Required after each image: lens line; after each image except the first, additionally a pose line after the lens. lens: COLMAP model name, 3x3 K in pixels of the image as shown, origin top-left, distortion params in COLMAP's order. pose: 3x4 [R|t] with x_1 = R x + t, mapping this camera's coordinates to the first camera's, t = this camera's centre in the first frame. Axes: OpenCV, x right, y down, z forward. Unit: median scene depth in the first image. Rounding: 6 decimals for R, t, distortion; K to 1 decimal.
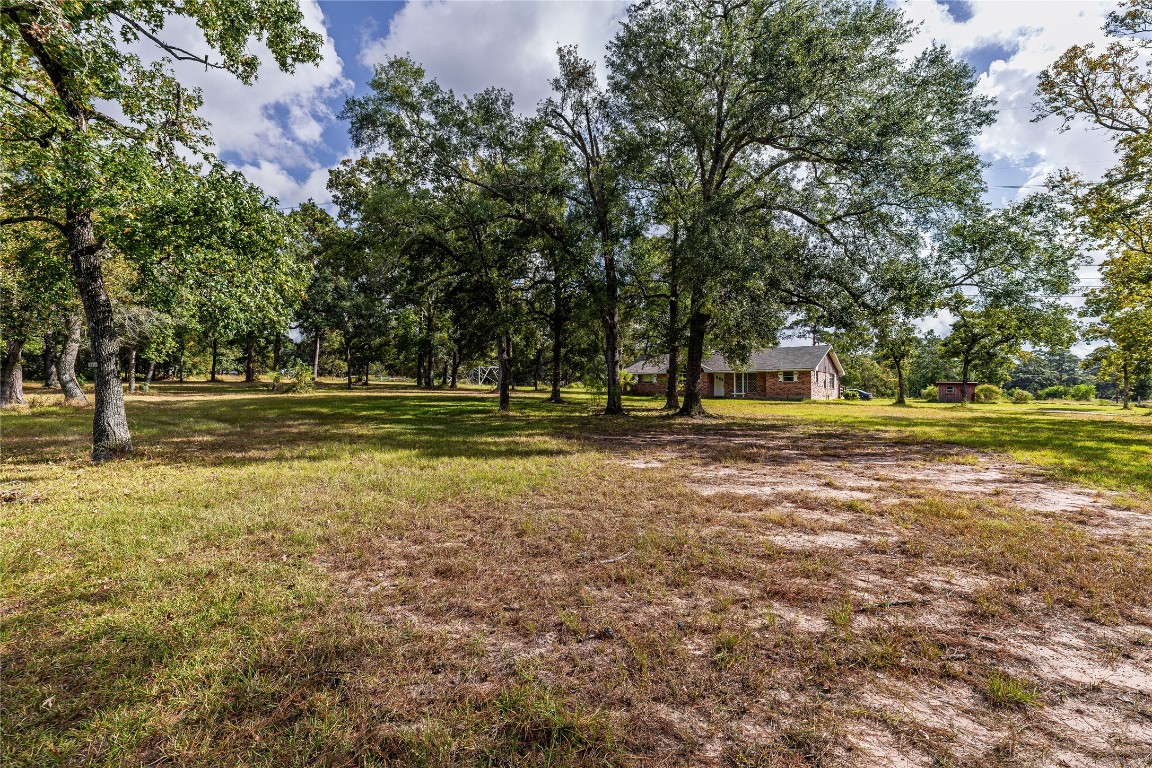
lens RADIAL K [[523.4, 0, 572.7], [0, 523.4, 384.0], [0, 0, 1]] dist [0.005810, 0.000946]
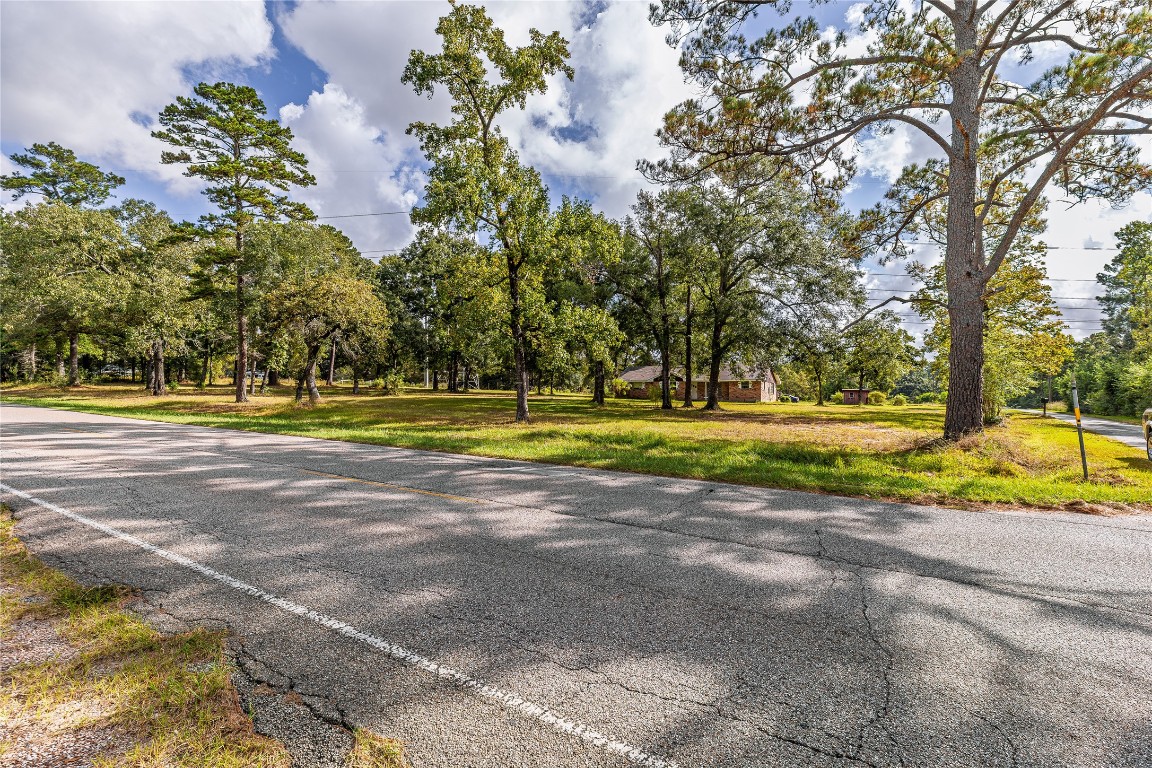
lens RADIAL K [[523.4, 0, 576.4], [0, 523.4, 388.2], [0, 0, 1]] dist [0.005810, 0.000946]
pose [[0.990211, 0.005546, 0.139471, -0.217273], [-0.005507, 0.999985, -0.000669, -0.002945], [-0.139472, -0.000105, 0.990226, -0.301623]]
